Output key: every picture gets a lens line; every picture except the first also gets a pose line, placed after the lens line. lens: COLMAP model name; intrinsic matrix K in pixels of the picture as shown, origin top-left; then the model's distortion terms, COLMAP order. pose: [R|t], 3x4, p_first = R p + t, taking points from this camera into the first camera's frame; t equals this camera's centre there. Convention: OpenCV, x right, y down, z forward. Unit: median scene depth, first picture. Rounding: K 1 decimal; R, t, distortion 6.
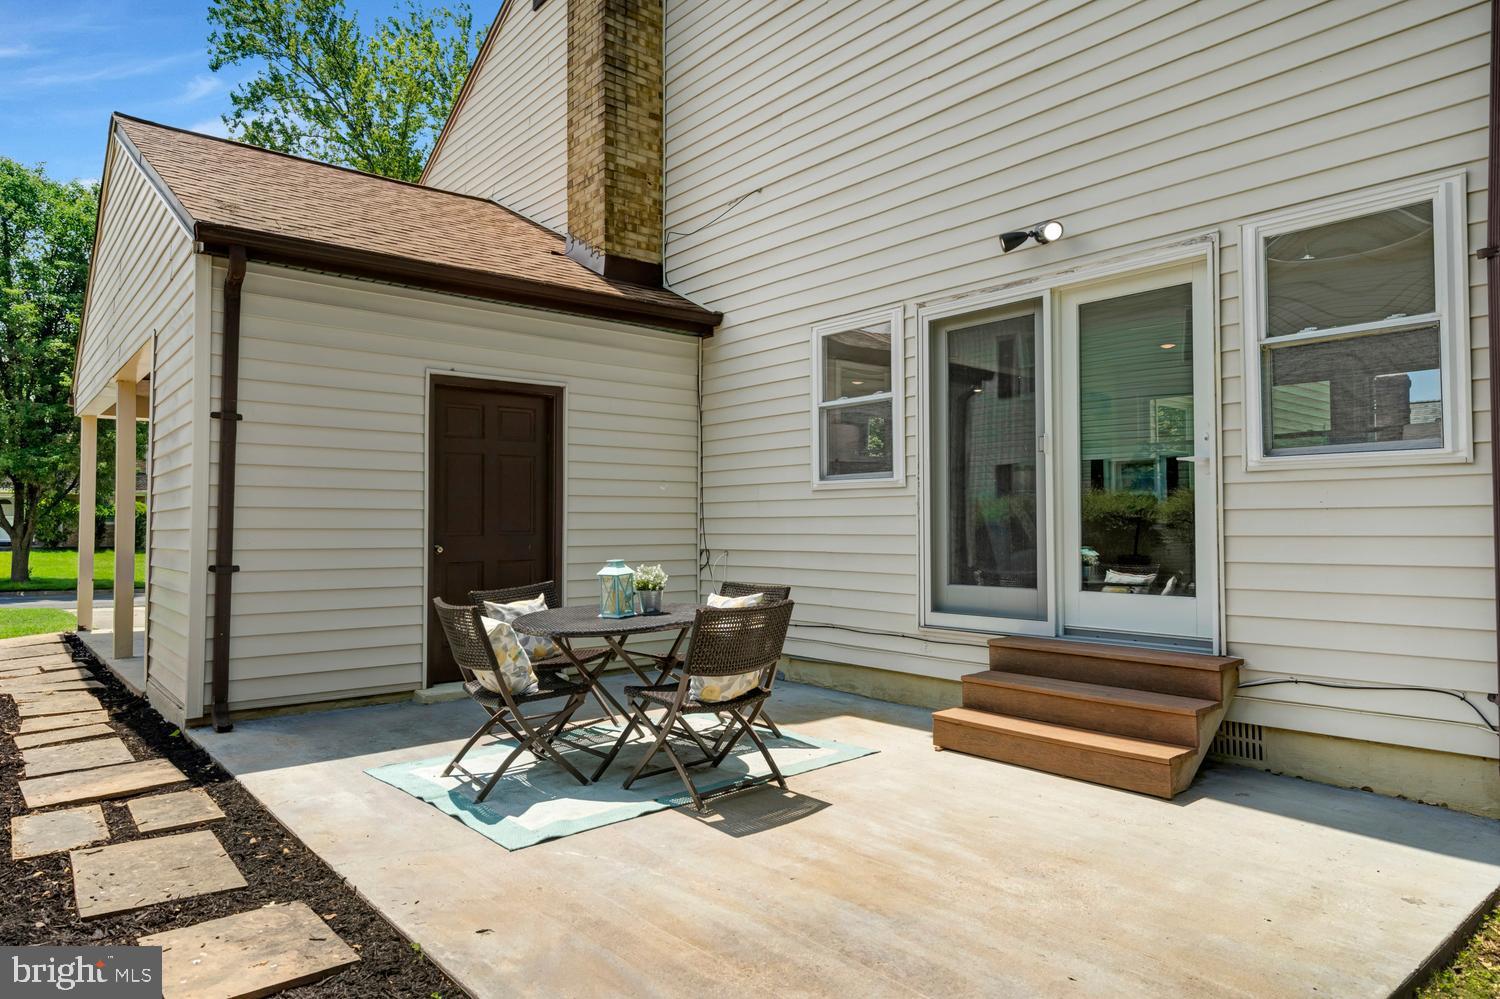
lens RADIAL K [[956.7, 0, 750.0], [0, 956.7, 499.5], [0, 0, 1]] dist [-0.039978, -0.001360]
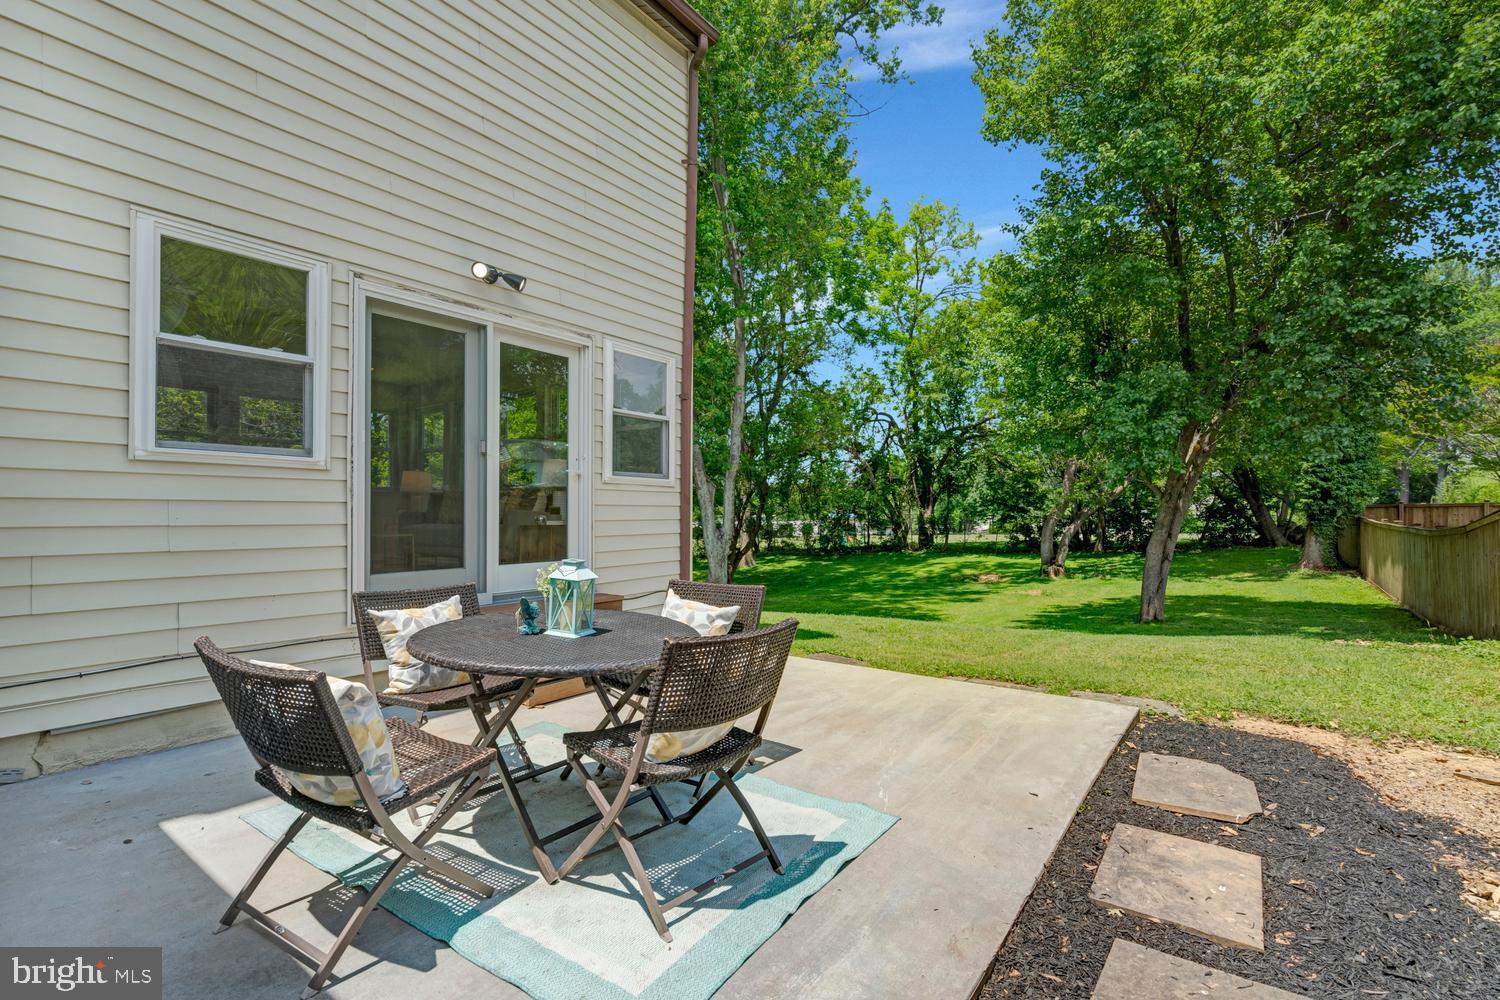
lens RADIAL K [[700.7, 0, 742.7], [0, 700.7, 502.8], [0, 0, 1]] dist [-0.004629, 0.000180]
pose [[-0.248288, 0.007571, 0.968657, -0.853524], [-0.037004, 0.999165, -0.017294, 0.022625], [-0.967979, -0.040138, -0.247801, 1.194688]]
